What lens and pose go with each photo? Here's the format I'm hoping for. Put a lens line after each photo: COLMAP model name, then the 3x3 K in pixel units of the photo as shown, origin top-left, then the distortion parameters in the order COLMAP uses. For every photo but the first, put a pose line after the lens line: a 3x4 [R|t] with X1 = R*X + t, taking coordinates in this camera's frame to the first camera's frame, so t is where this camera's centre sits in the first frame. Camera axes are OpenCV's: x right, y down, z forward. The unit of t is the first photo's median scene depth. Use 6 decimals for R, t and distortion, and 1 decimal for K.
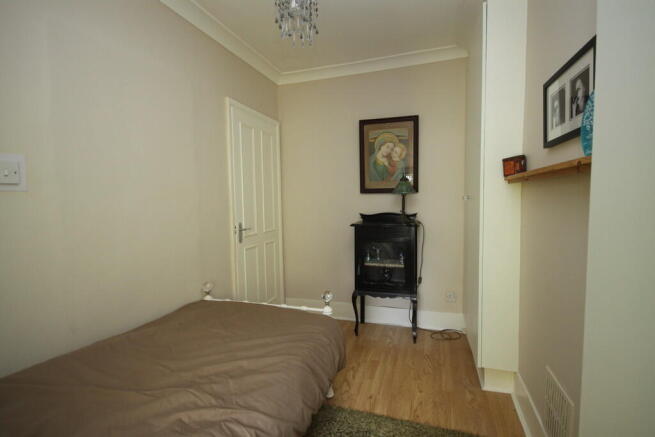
lens RADIAL K [[299.2, 0, 327.6], [0, 299.2, 217.9], [0, 0, 1]] dist [-0.003696, -0.006202]
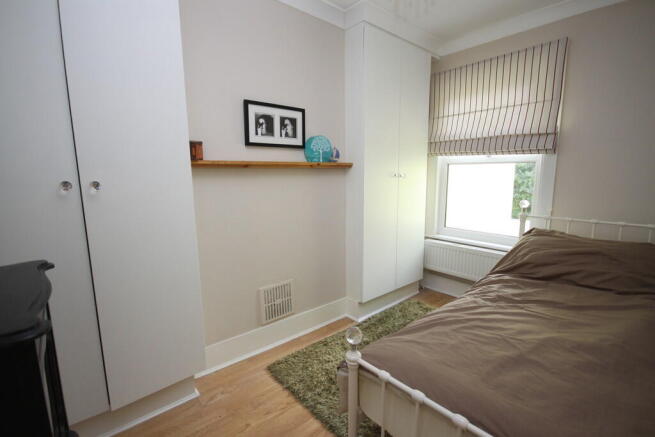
lens RADIAL K [[299.2, 0, 327.1], [0, 299.2, 218.8], [0, 0, 1]] dist [-0.003696, -0.006202]
pose [[-0.860353, -0.049989, 0.507241, -0.265443], [0.050483, 0.981928, 0.182396, -0.099727], [-0.507192, 0.182532, -0.842282, 1.589459]]
